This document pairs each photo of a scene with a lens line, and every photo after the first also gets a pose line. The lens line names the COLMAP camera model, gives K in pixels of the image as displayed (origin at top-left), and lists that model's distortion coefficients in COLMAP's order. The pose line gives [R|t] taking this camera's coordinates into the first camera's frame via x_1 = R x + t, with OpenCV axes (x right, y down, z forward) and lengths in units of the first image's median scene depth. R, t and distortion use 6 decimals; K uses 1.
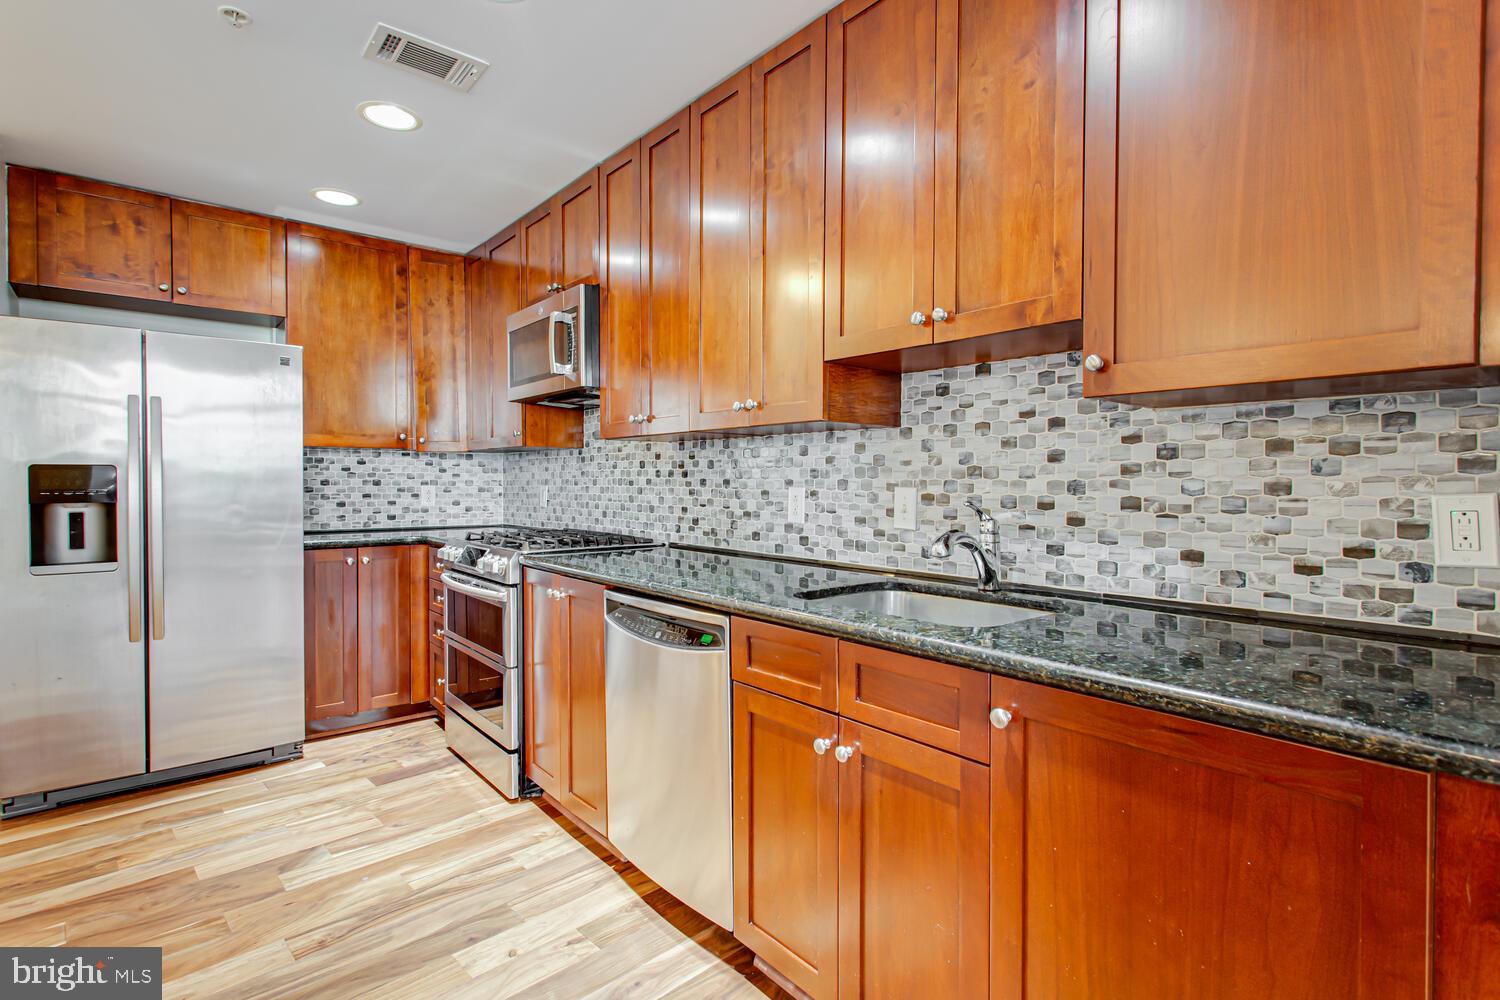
lens RADIAL K [[779.3, 0, 786.7], [0, 779.3, 484.2], [0, 0, 1]] dist [0.001322, 0.000401]
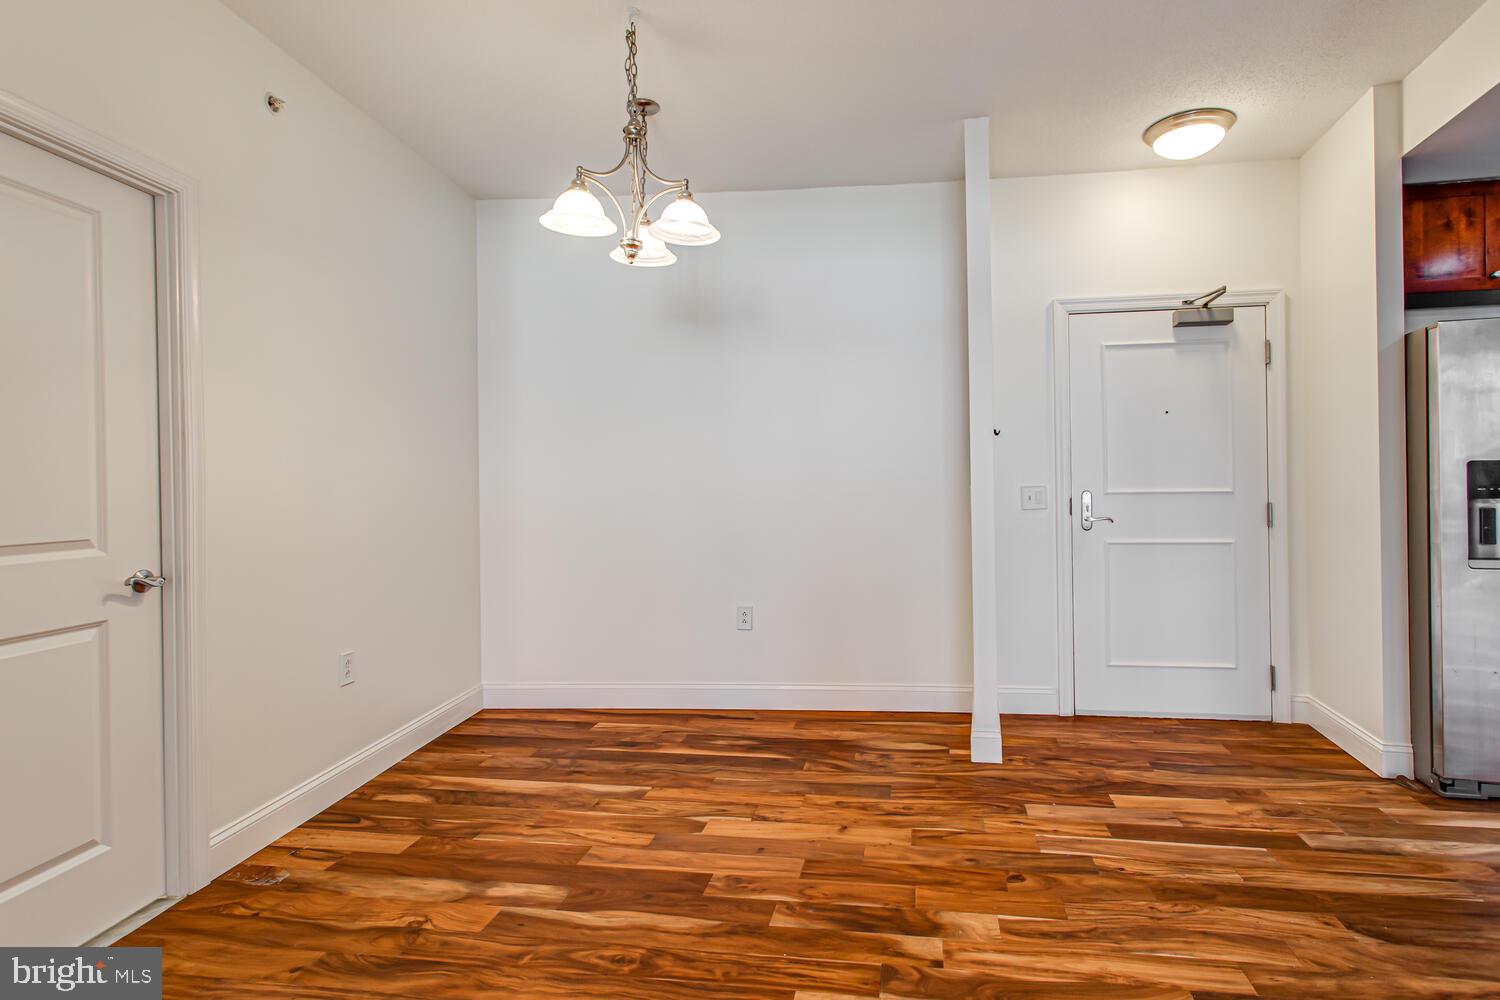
lens RADIAL K [[779.3, 0, 786.7], [0, 779.3, 484.2], [0, 0, 1]] dist [0.001322, 0.000401]
pose [[0.570067, -0.007782, -0.821562, -0.528012], [0.006815, 0.999966, -0.004743, 0.003586], [0.821570, -0.002895, 0.570100, -0.274176]]
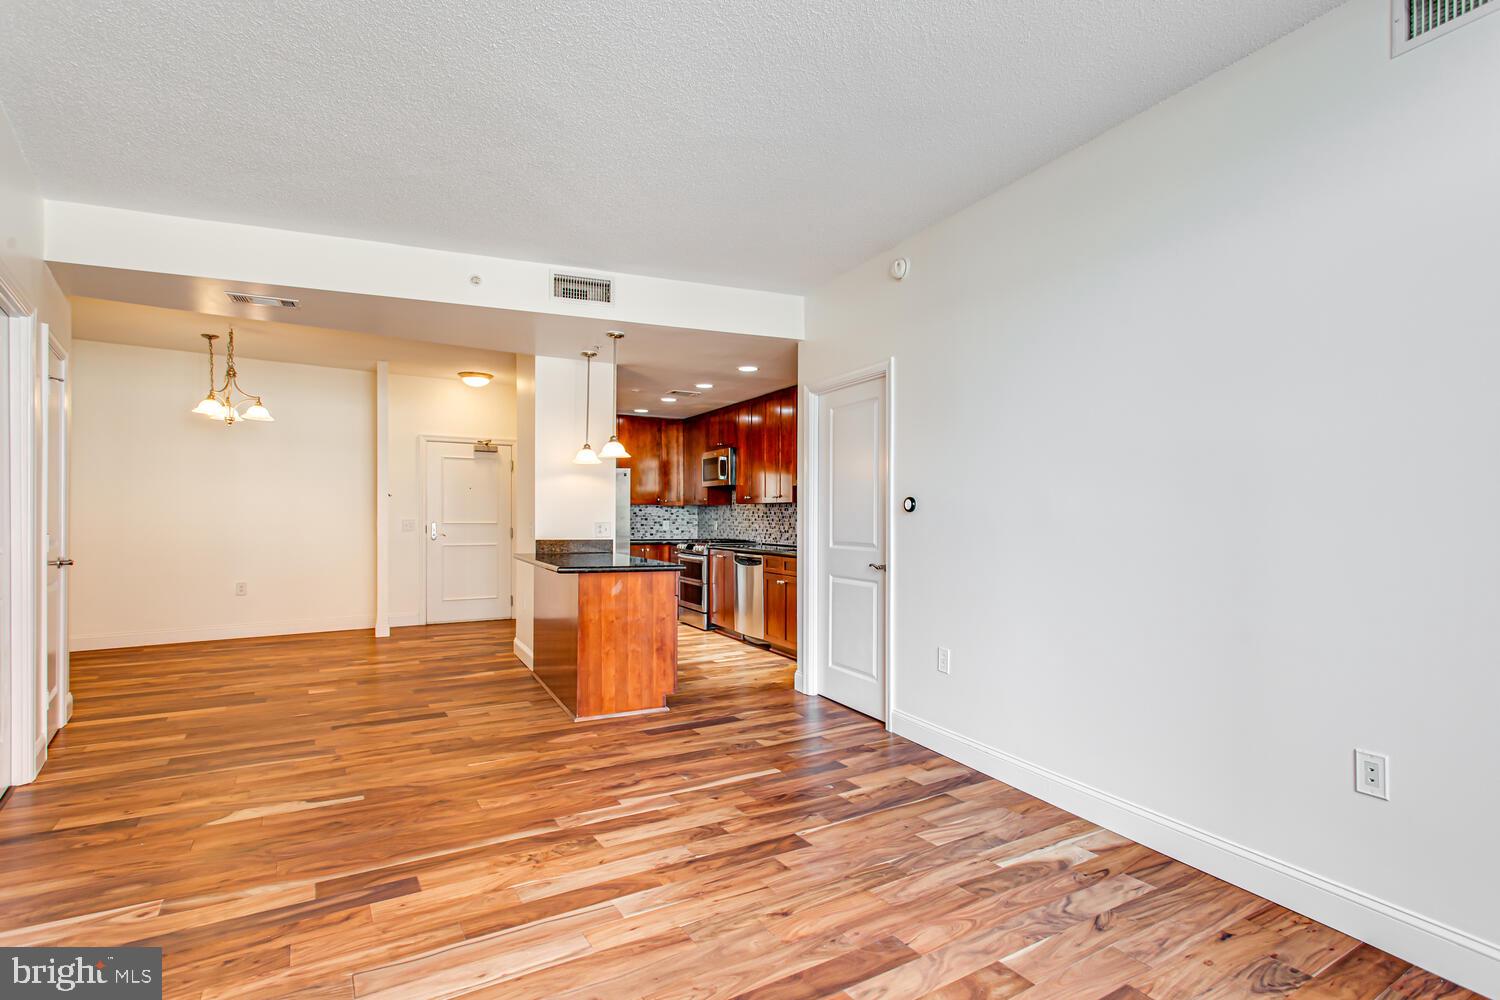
lens RADIAL K [[731.0, 0, 750.8], [0, 731.0, 514.2], [0, 0, 1]] dist [0.000773, 0.000176]
pose [[0.968557, 0.004102, -0.248757, 0.414232], [-0.006363, 0.999945, -0.008284, -0.000764], [0.248709, 0.009606, 0.968531, -1.354155]]
